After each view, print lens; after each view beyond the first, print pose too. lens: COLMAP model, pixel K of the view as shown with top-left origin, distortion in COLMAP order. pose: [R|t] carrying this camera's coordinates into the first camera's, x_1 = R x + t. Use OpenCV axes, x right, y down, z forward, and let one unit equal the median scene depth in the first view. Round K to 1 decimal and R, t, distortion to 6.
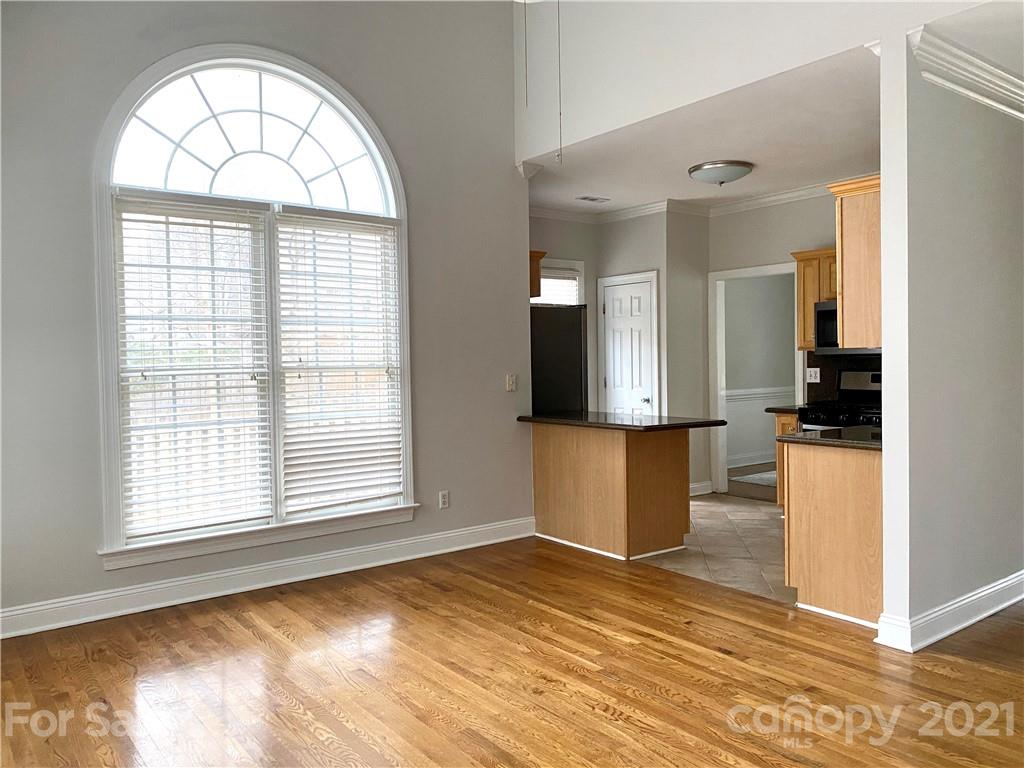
lens RADIAL K [[778.2, 0, 512.0], [0, 778.2, 384.0], [0, 0, 1]] dist [-0.000339, -0.000106]
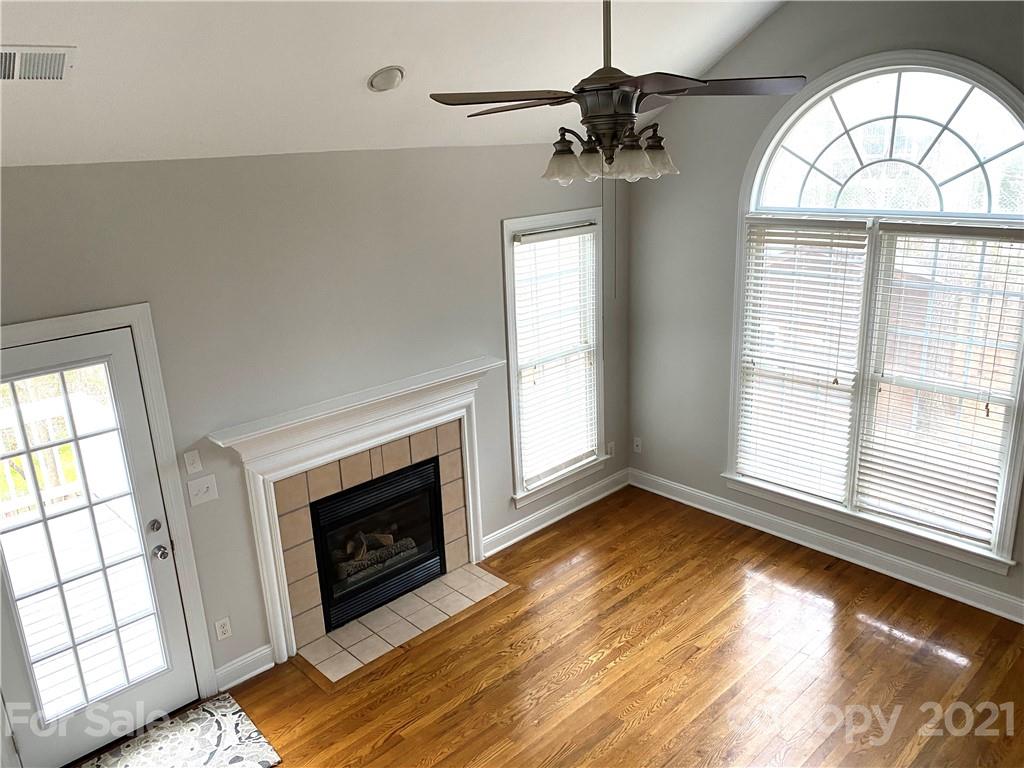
lens RADIAL K [[788.3, 0, 534.4], [0, 788.3, 380.8], [0, 0, 1]] dist [0.005045, 0.000165]
pose [[0.119040, 0.296662, -0.947534, 0.653499], [-0.005598, 0.954505, 0.298142, -0.330524], [0.992874, -0.030187, 0.115284, 0.440557]]
